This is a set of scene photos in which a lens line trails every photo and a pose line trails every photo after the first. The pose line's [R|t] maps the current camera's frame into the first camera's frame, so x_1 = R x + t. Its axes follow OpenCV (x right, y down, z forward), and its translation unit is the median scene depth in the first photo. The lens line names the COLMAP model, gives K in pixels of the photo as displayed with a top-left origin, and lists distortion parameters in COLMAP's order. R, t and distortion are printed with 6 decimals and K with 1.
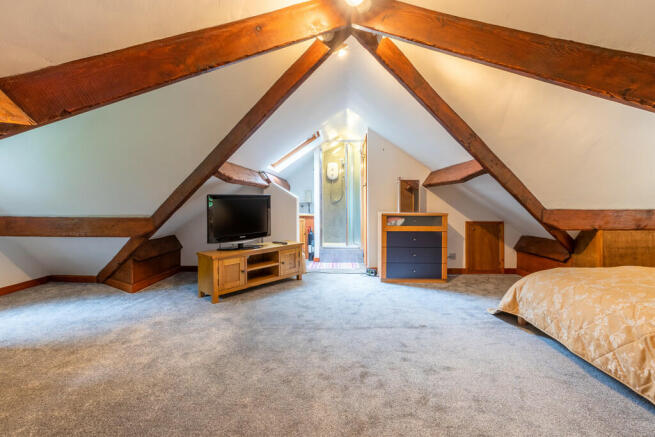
lens RADIAL K [[299.8, 0, 328.2], [0, 299.8, 218.1], [0, 0, 1]] dist [-0.001820, -0.000095]
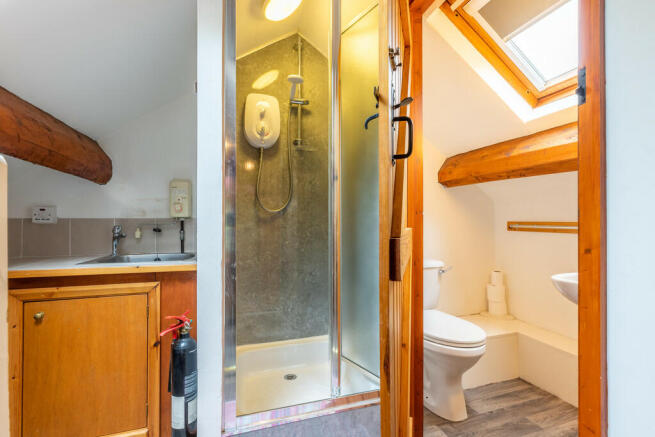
lens RADIAL K [[299.8, 0, 327.9], [0, 299.8, 220.3], [0, 0, 1]] dist [-0.001820, -0.000095]
pose [[0.948977, -0.000290, 0.315345, -0.020129], [0.001180, 0.999996, -0.002629, -0.051186], [-0.315343, 0.002867, 0.948973, 0.684933]]
